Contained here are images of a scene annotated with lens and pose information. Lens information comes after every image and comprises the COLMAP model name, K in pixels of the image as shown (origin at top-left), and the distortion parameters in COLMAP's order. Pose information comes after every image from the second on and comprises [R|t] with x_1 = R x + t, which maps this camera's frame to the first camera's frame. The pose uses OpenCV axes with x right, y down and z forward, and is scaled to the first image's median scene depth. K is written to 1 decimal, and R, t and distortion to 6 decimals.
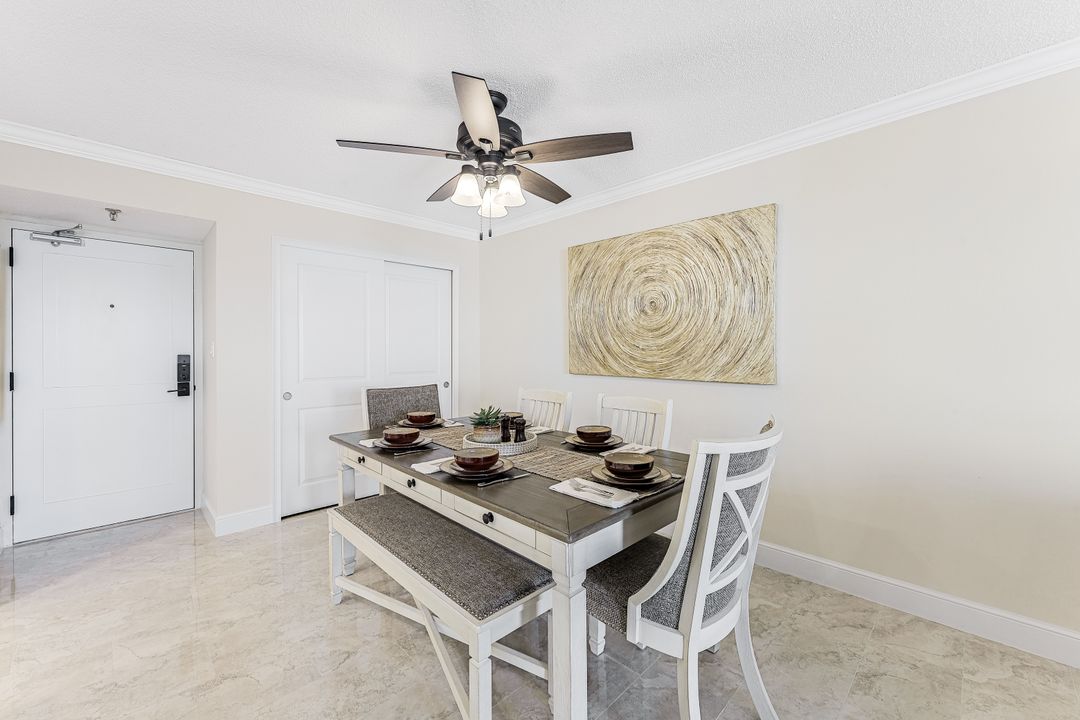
lens RADIAL K [[441.4, 0, 538.0], [0, 441.4, 355.6], [0, 0, 1]] dist [-0.001313, 0.000429]
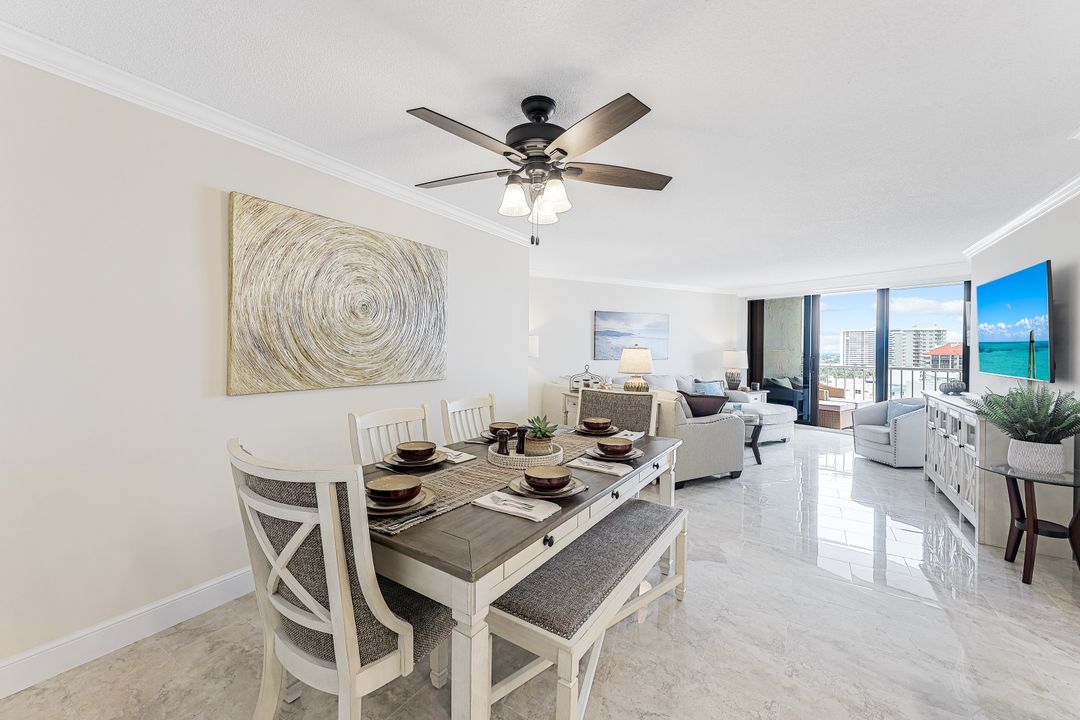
lens RADIAL K [[441.4, 0, 535.3], [0, 441.4, 351.5], [0, 0, 1]] dist [-0.001313, 0.000429]
pose [[-0.248053, -0.020814, 0.968523, -0.743466], [-0.008049, 0.999779, 0.019424, -0.043071], [-0.968713, -0.002978, -0.248165, 0.874814]]
